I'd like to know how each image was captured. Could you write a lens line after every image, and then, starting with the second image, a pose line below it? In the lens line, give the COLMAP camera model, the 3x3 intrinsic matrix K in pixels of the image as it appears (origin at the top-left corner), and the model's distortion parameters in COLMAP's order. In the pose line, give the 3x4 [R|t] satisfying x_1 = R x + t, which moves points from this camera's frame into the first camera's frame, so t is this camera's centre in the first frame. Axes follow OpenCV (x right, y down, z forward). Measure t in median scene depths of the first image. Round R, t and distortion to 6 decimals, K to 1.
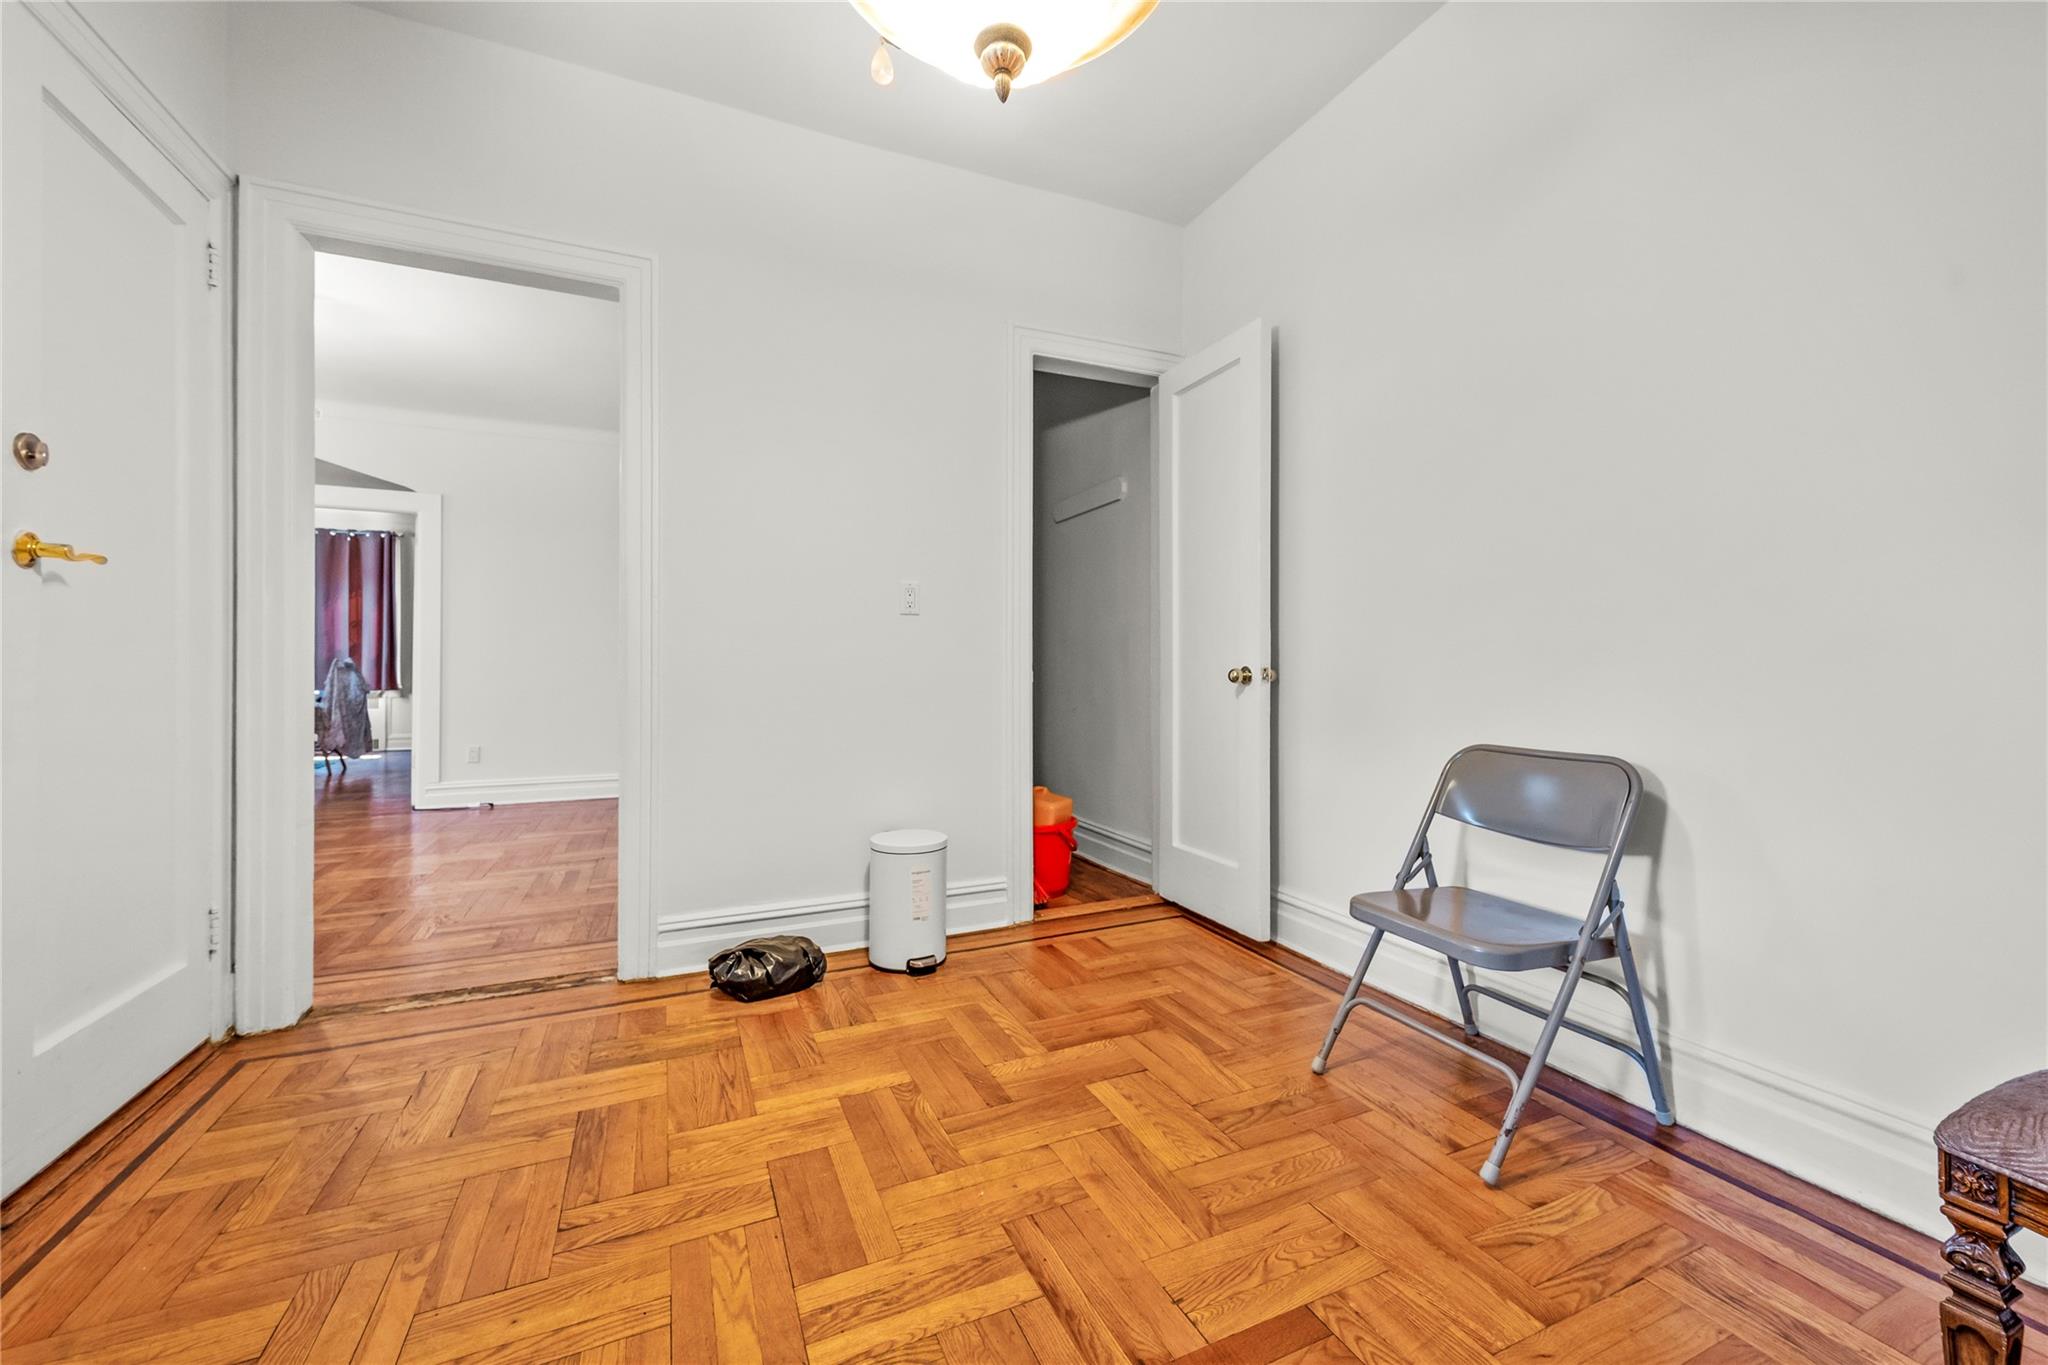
lens RADIAL K [[812.0, 0, 1014.7], [0, 812.0, 684.7], [0, 0, 1]] dist [0.007828, 0.000808]
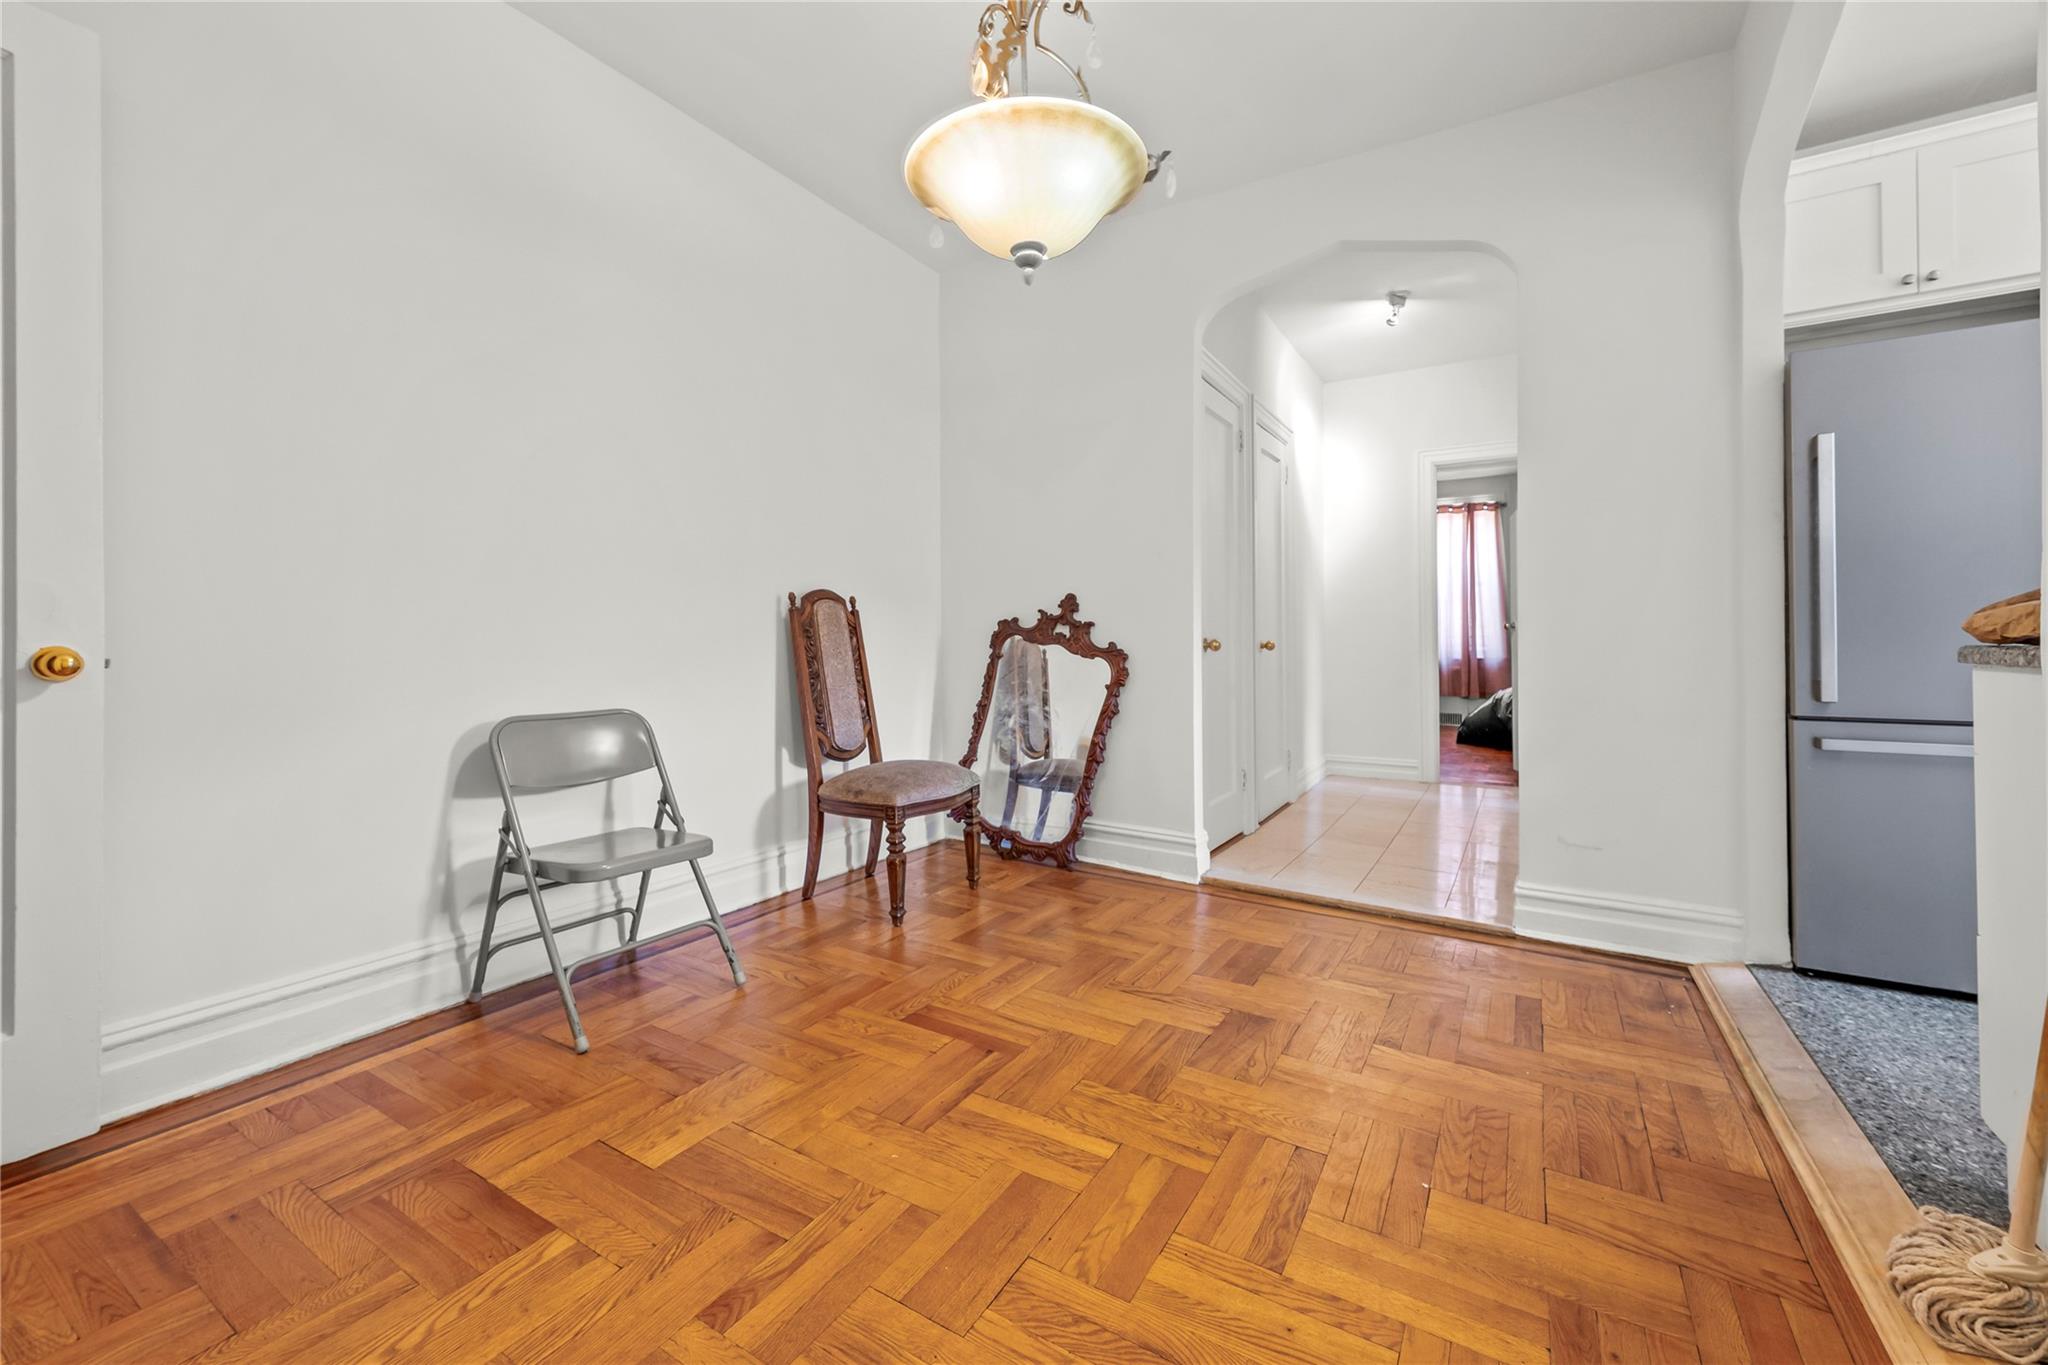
lens RADIAL K [[812.0, 0, 1027.8], [0, 812.0, 667.6], [0, 0, 1]] dist [0.007828, 0.000808]
pose [[-0.574911, -0.017002, 0.818039, -1.060149], [0.018780, 0.999247, 0.033966, -0.029898], [-0.818000, 0.034890, -0.574159, 1.560857]]
